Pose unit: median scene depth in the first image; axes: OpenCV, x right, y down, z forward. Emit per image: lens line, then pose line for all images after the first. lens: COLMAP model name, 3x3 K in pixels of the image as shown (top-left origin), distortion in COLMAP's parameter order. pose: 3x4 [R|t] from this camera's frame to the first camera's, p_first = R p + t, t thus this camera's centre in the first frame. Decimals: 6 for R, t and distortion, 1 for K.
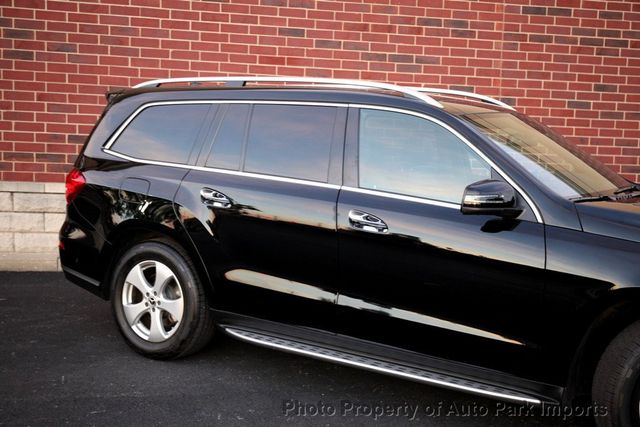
lens RADIAL K [[815.7, 0, 320.0], [0, 815.7, 213.5], [0, 0, 1]] dist [0.019175, 0.103394]
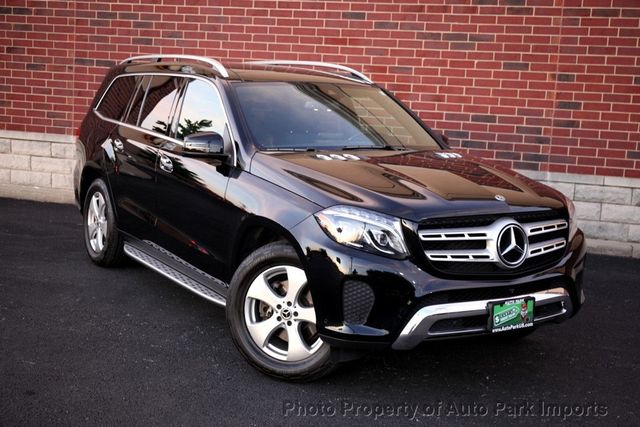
lens RADIAL K [[832.3, 0, 312.7], [0, 832.3, 214.9], [0, 0, 1]] dist [0.020582, 0.128790]
pose [[0.900587, 0.070074, -0.428991, 0.430665], [-0.061881, 0.997537, 0.033037, 0.016595], [0.430250, -0.003206, 0.902704, -0.058202]]
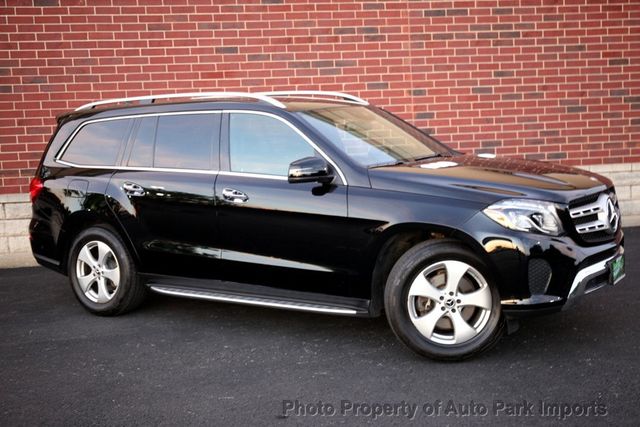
lens RADIAL K [[815.7, 0, 320.0], [0, 815.7, 213.5], [0, 0, 1]] dist [0.019175, 0.103394]
pose [[0.996188, -0.080562, -0.033440, 0.122328], [0.080579, 0.996748, -0.000866, 0.026430], [0.033401, -0.001832, 0.999440, -0.181846]]
